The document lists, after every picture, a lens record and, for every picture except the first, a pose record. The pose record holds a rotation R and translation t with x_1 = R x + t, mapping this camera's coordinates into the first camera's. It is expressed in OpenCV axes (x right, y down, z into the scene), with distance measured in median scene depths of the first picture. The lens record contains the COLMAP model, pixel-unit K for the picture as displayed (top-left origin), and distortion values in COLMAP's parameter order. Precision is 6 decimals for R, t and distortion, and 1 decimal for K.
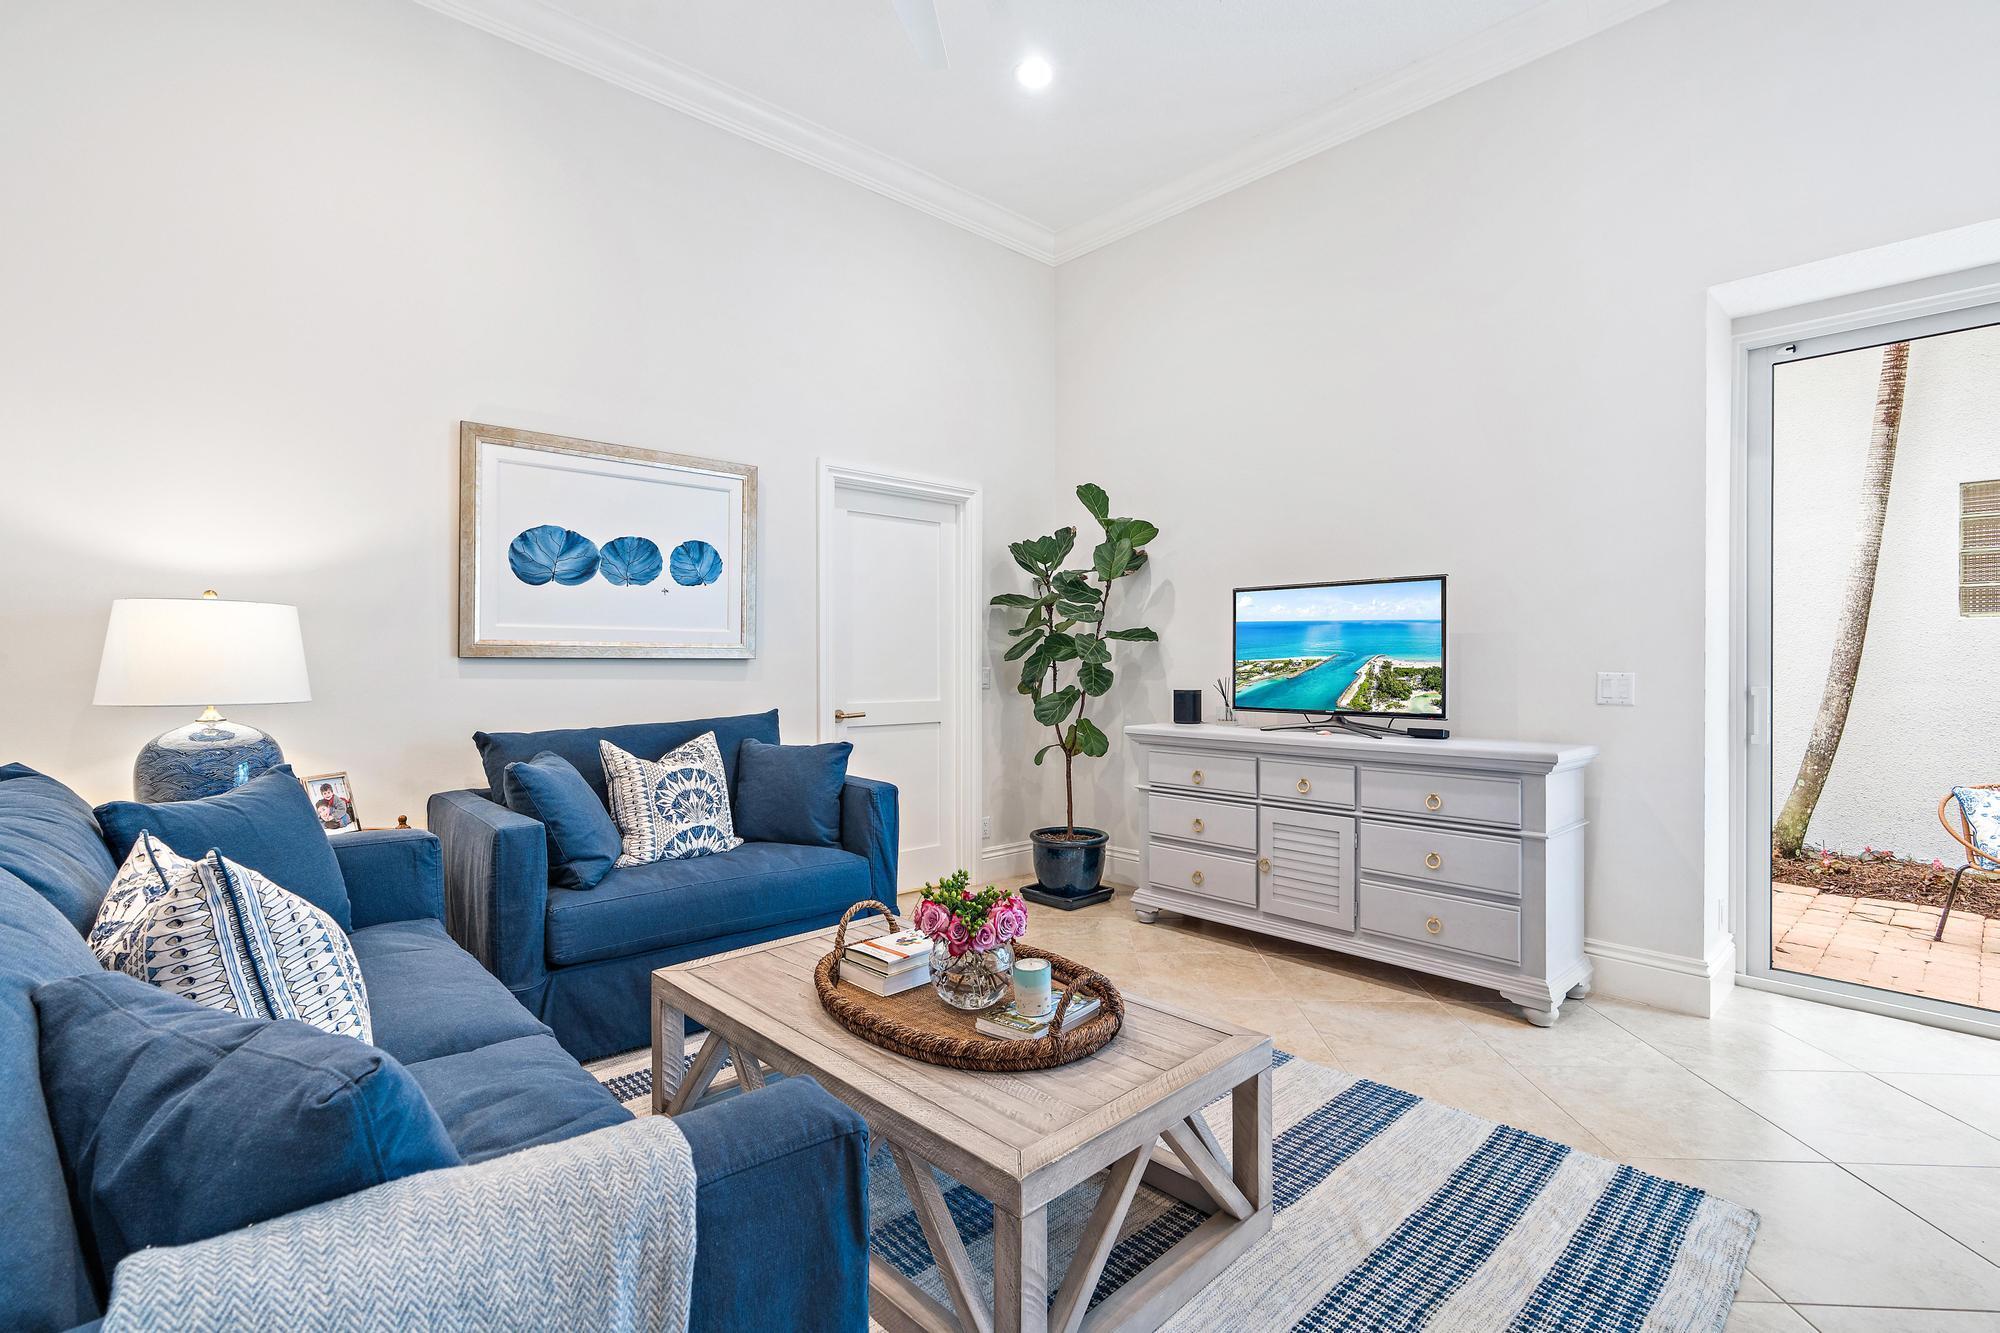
lens RADIAL K [[908.8, 0, 998.7], [0, 908.8, 667.2], [0, 0, 1]] dist [-0.003725, 0.000200]
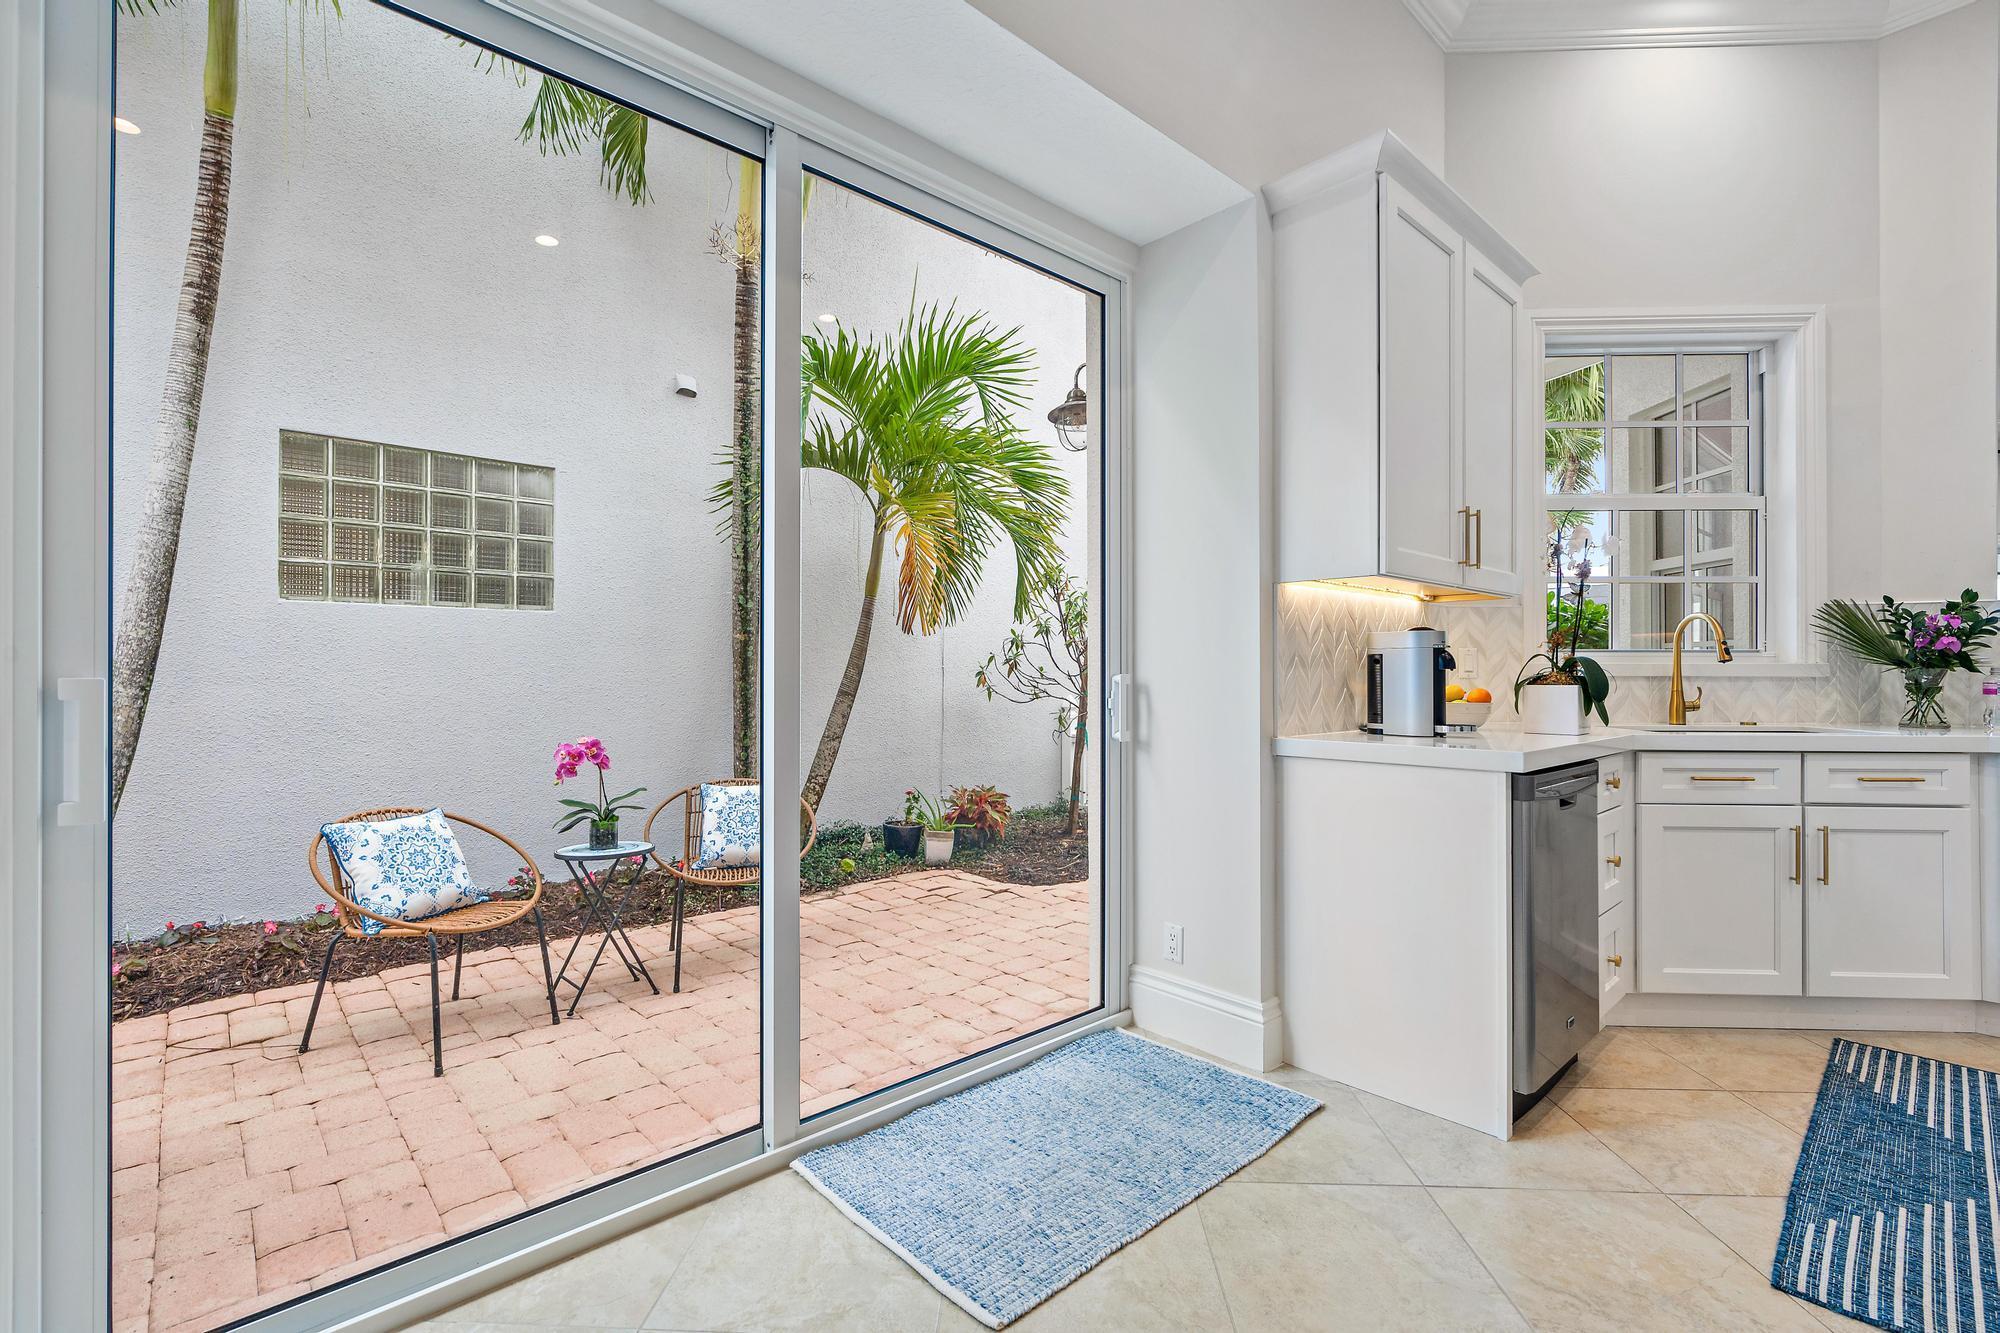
lens RADIAL K [[900.0, 0, 995.3], [0, 900.0, 662.6], [0, 0, 1]] dist [-0.003621, 0.000679]
pose [[0.001559, 0.009357, 0.999955, 0.285115], [0.011710, 0.999887, -0.009375, 0.014891], [-0.999930, 0.011724, 0.001449, 0.380968]]
